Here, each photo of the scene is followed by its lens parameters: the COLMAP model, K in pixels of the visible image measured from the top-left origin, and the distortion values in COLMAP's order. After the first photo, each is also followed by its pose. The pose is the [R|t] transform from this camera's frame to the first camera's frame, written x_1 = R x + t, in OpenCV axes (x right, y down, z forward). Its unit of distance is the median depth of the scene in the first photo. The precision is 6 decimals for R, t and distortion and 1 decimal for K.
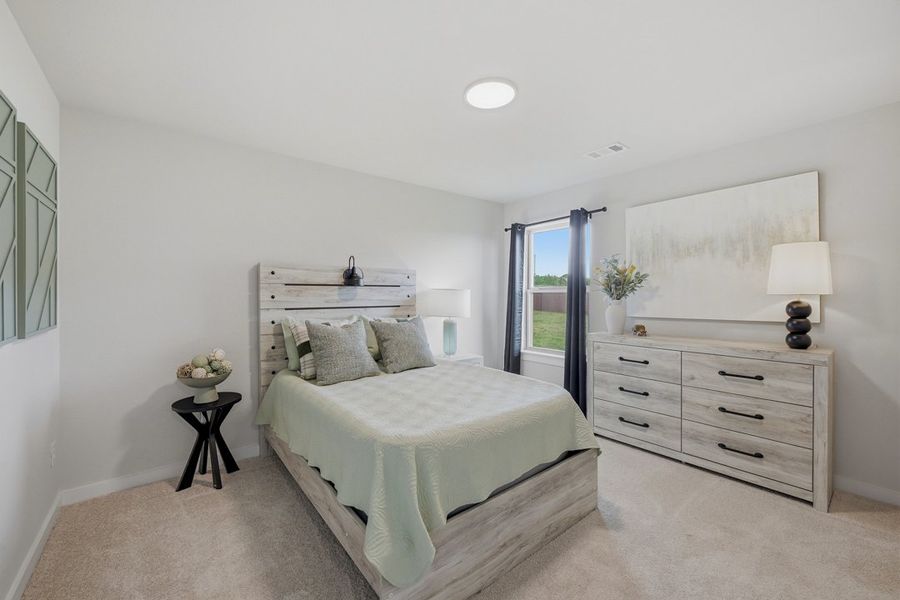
lens RADIAL K [[359.0, 0, 446.4], [0, 359.0, 292.1], [0, 0, 1]] dist [0.000834, -0.000013]
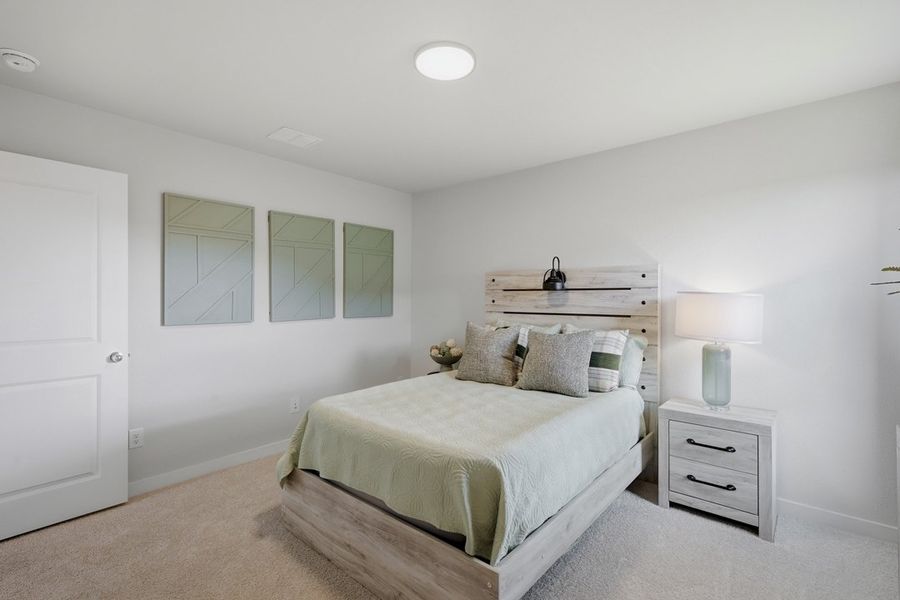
lens RADIAL K [[411.6, 0, 449.6], [0, 411.6, 296.1], [0, 0, 1]] dist [0.001830, 0.000115]
pose [[0.181850, 0.000312, -0.983326, 0.740896], [0.002097, 0.999998, 0.000706, -0.003823], [0.983324, -0.002190, 0.181849, 0.579564]]
